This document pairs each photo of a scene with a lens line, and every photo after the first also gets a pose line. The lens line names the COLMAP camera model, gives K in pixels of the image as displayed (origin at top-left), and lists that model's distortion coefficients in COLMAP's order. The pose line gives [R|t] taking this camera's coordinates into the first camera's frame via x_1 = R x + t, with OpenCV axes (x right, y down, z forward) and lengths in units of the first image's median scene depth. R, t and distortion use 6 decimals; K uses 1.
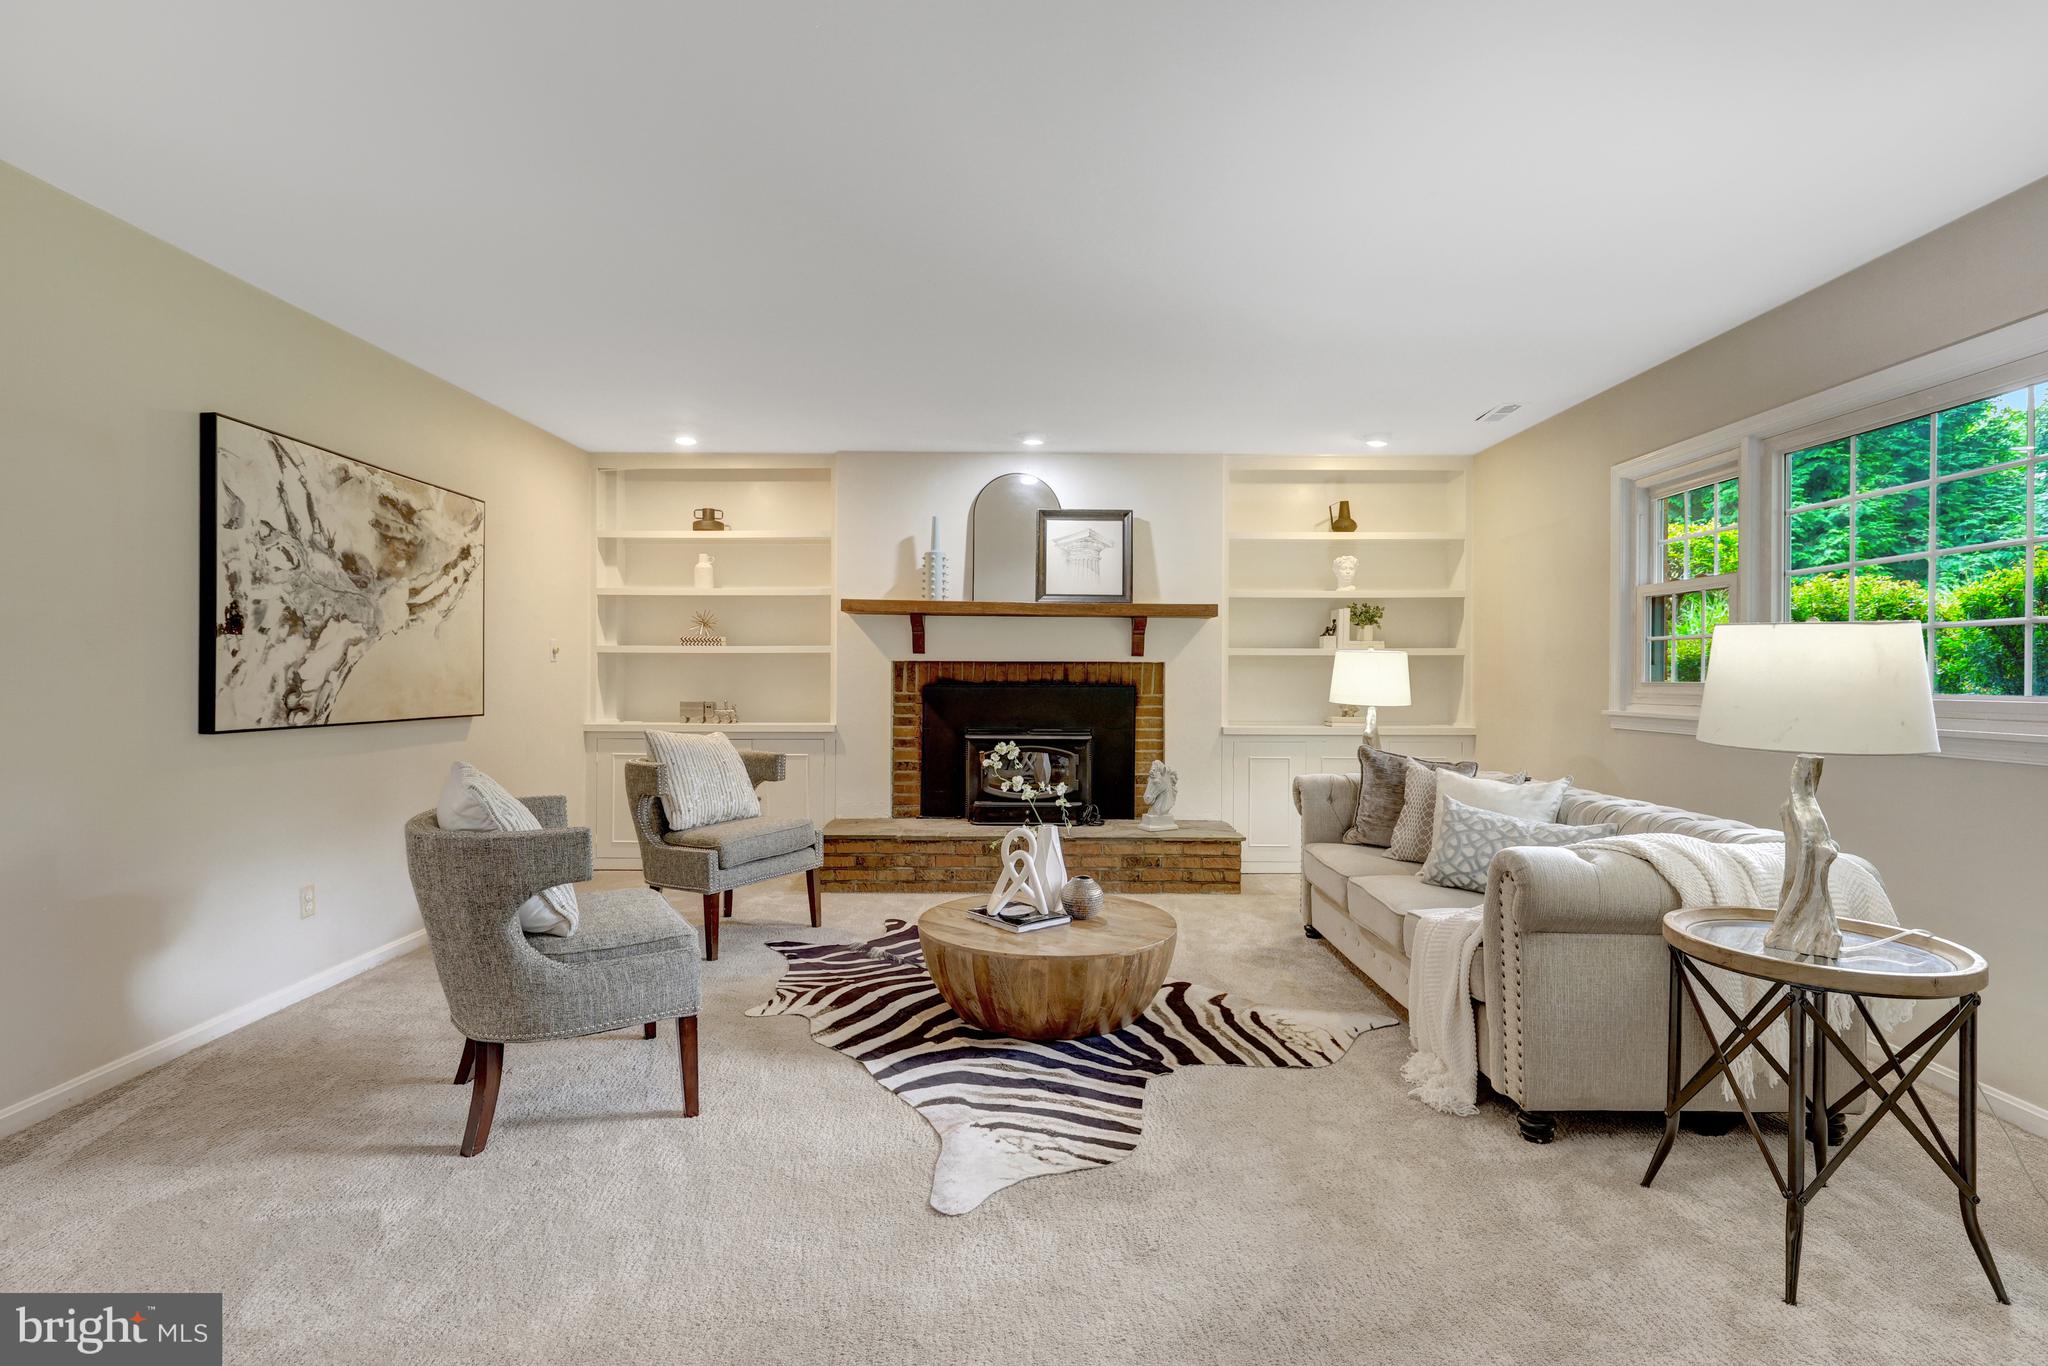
lens RADIAL K [[968.9, 0, 1017.3], [0, 968.9, 676.6], [0, 0, 1]] dist [-0.002598, 0.001700]
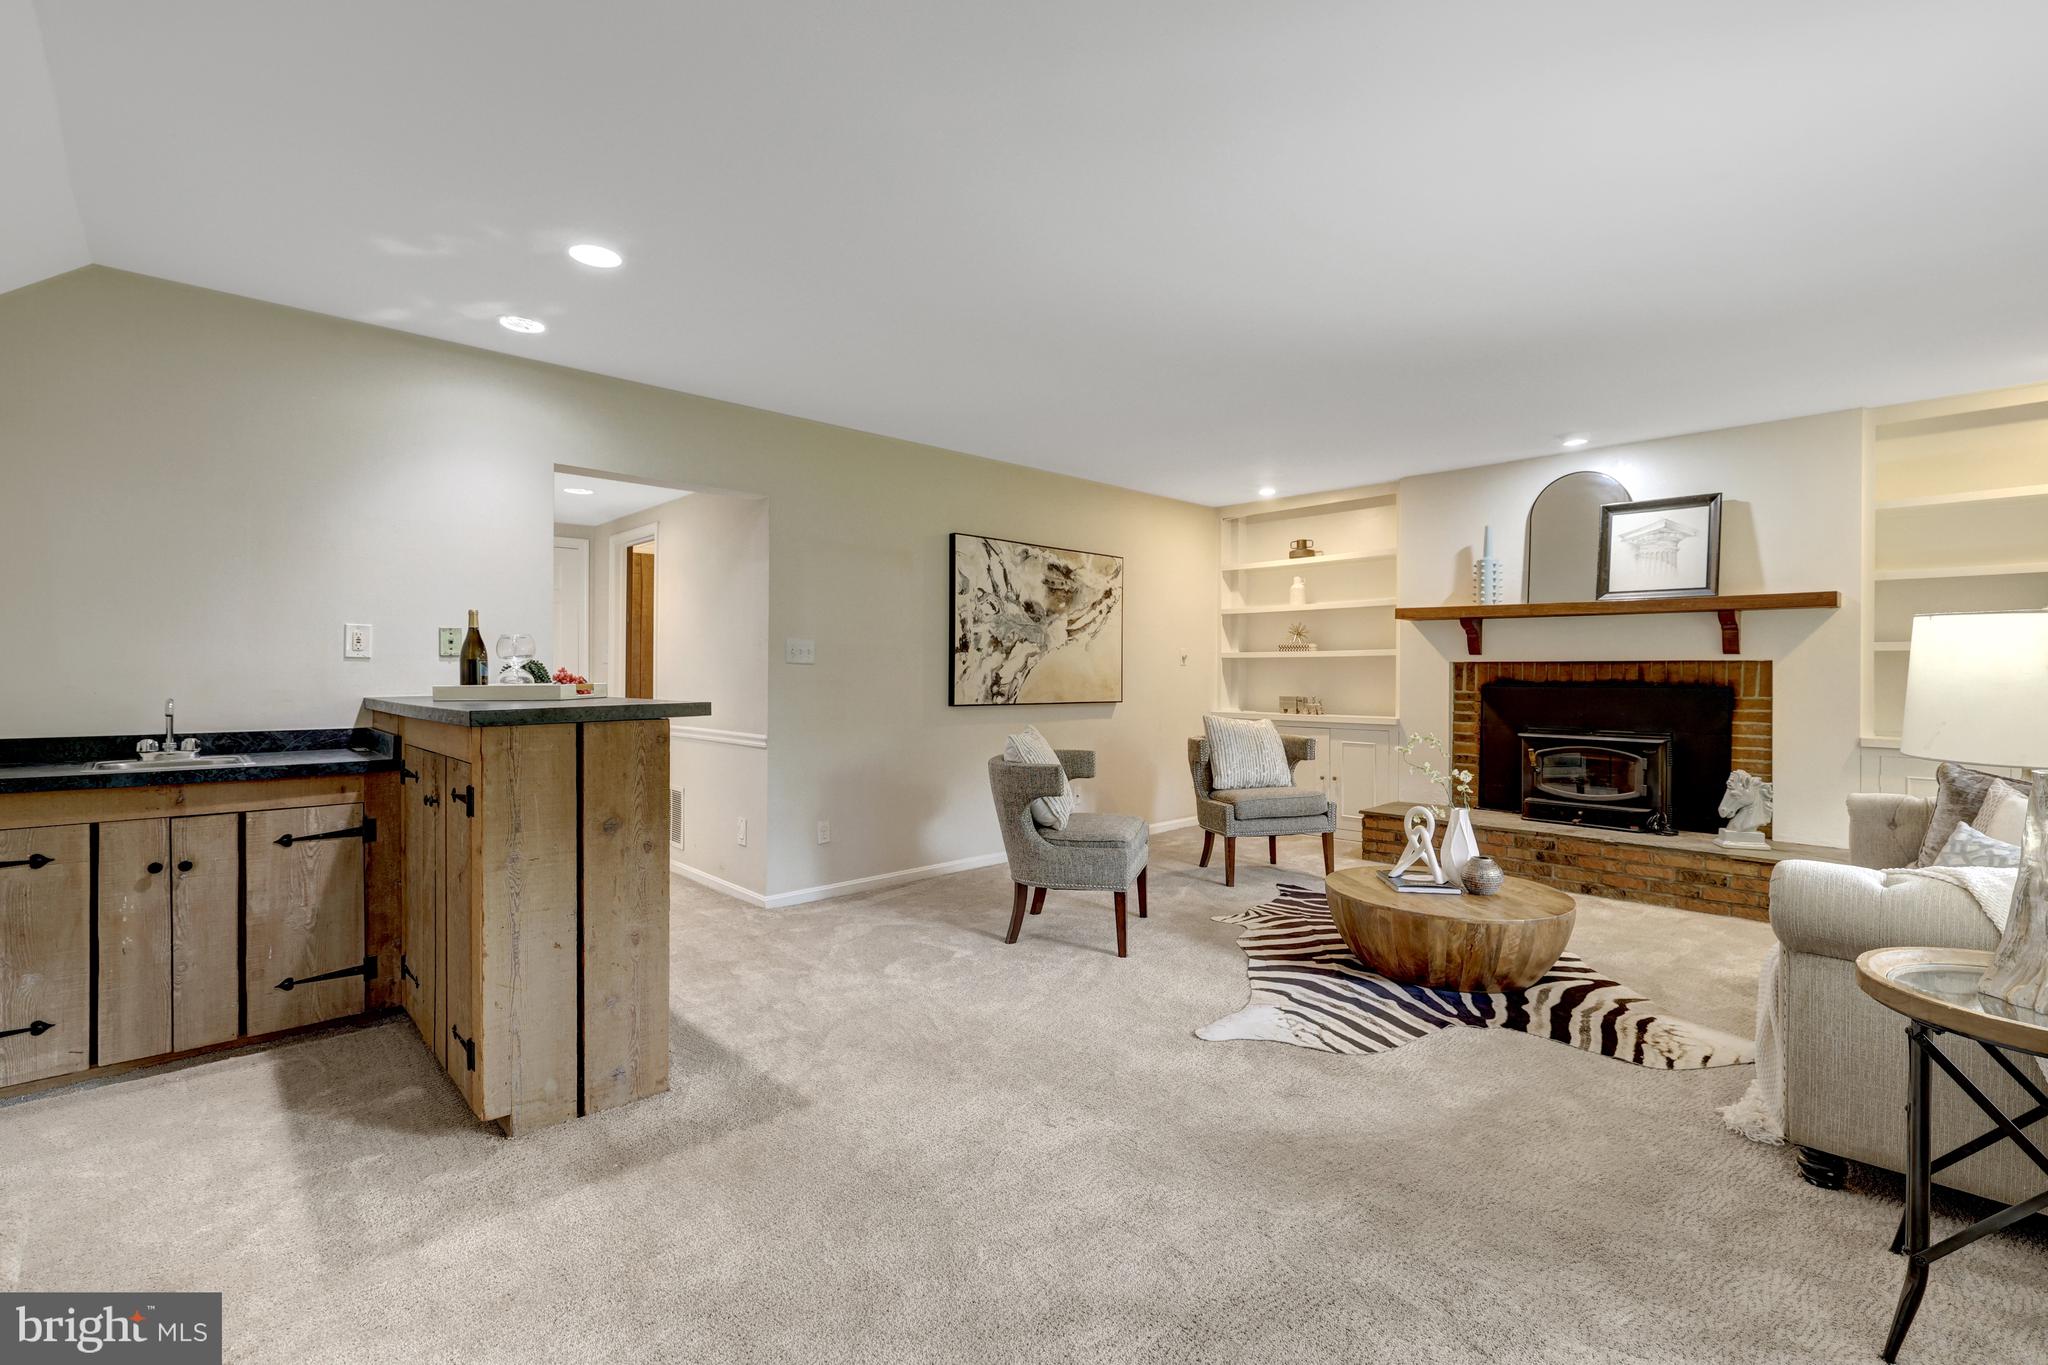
lens RADIAL K [[913.7, 0, 1017.9], [0, 913.7, 677.0], [0, 0, 1]] dist [0.001938, 0.000951]
pose [[0.688708, 0.001487, -0.725038, 0.435903], [-0.001932, 0.999998, 0.000216, 0.002208], [0.725037, 0.001251, 0.688709, -0.096095]]
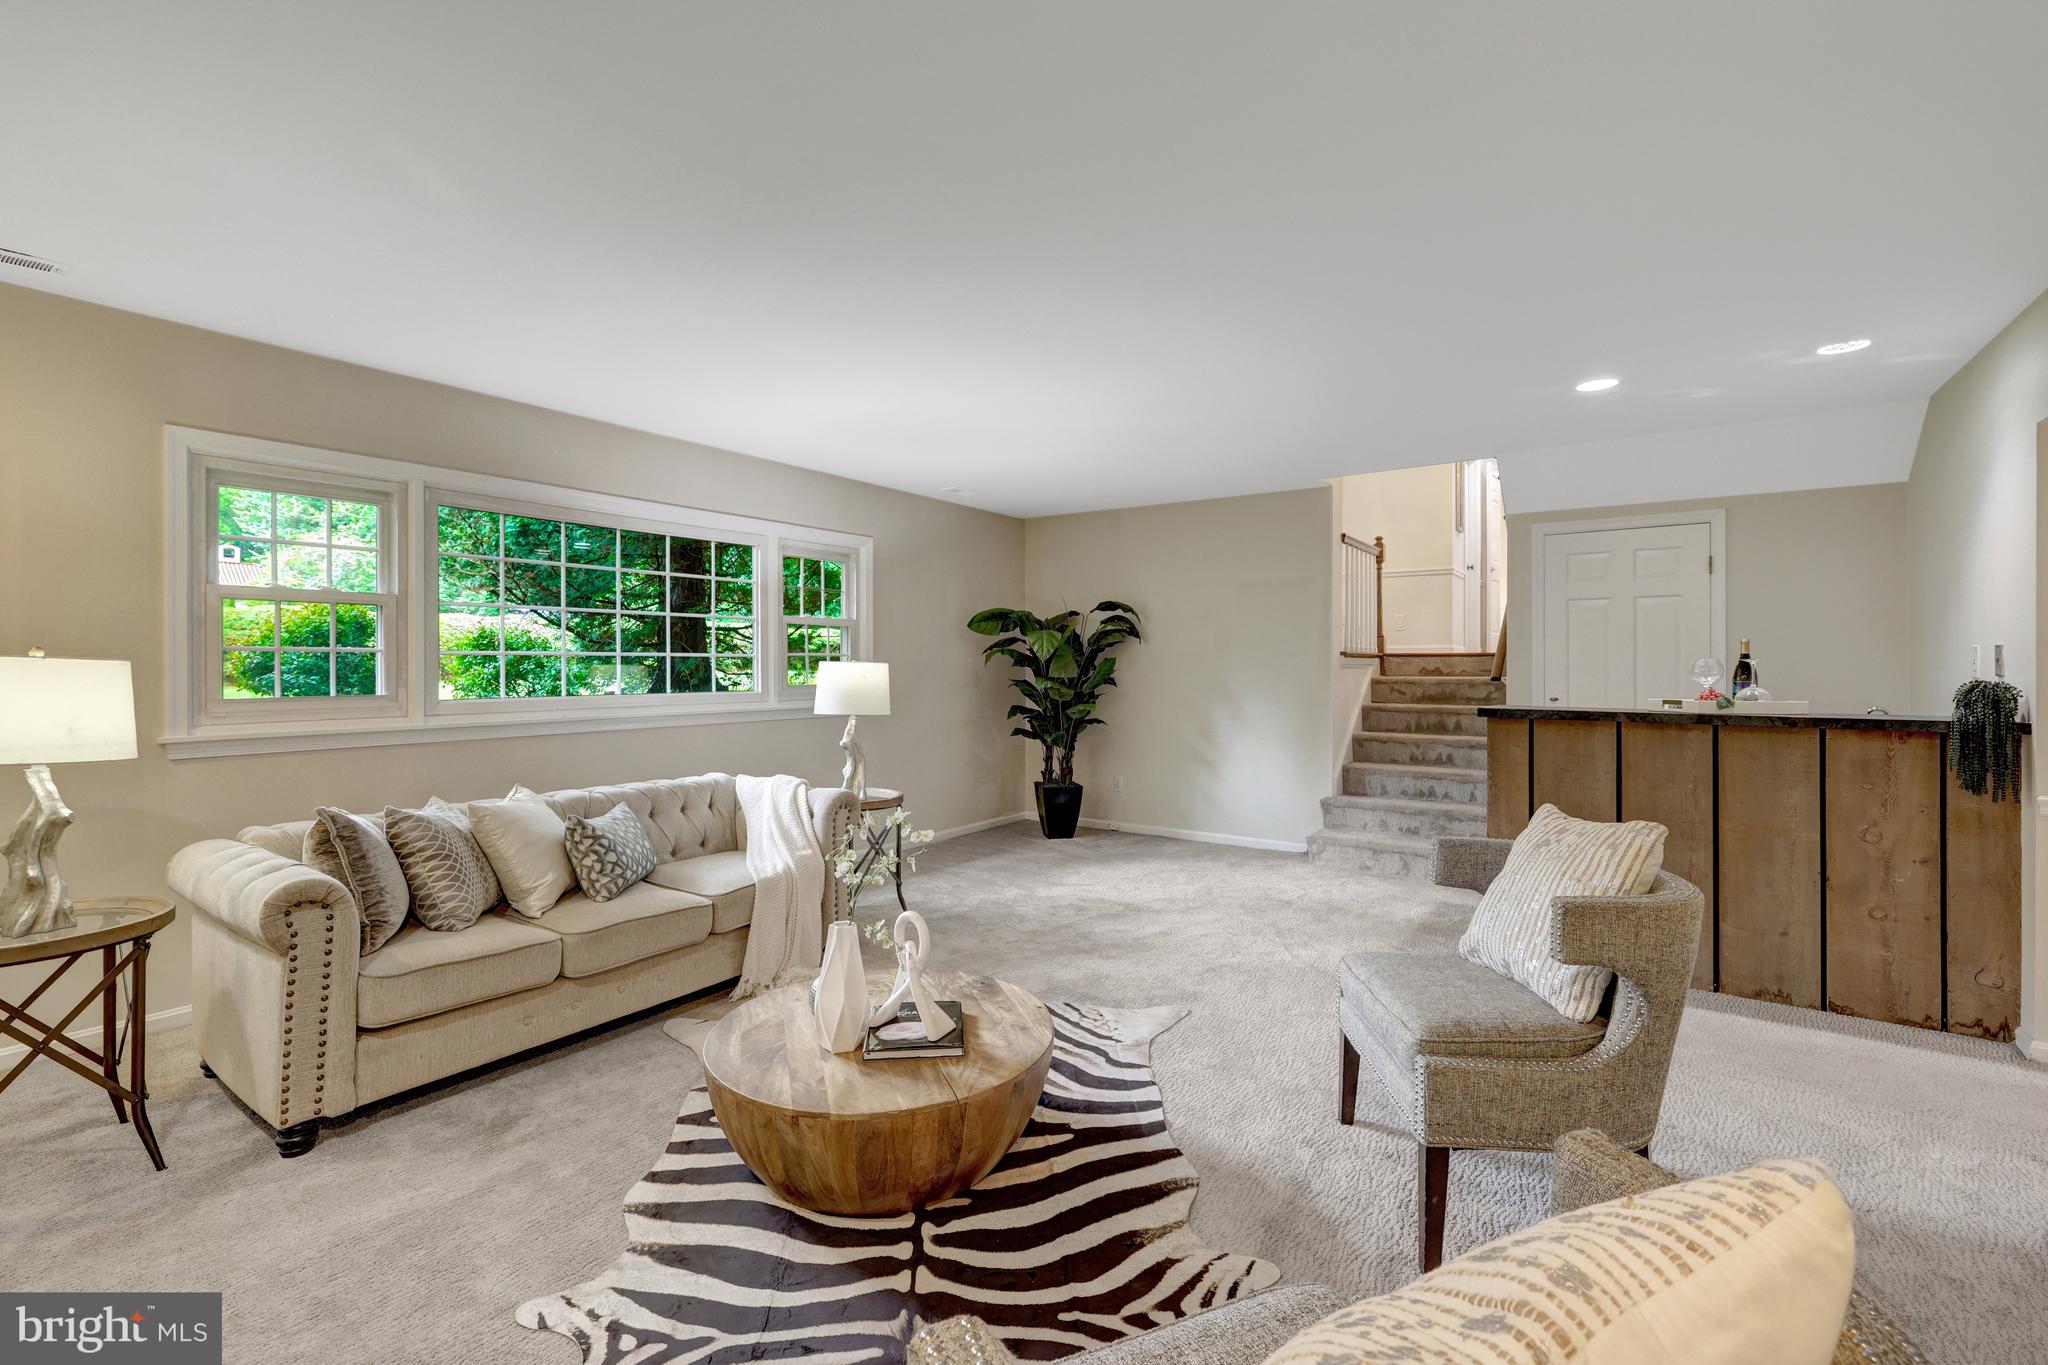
lens RADIAL K [[880.9, 0, 1017.6], [0, 880.9, 661.7], [0, 0, 1]] dist [-0.001339, 0.000221]
pose [[-0.814402, -0.006075, 0.580270, -0.426331], [-0.000555, 0.999953, 0.009690, -0.040418], [-0.580301, 0.007570, -0.814367, 1.411543]]
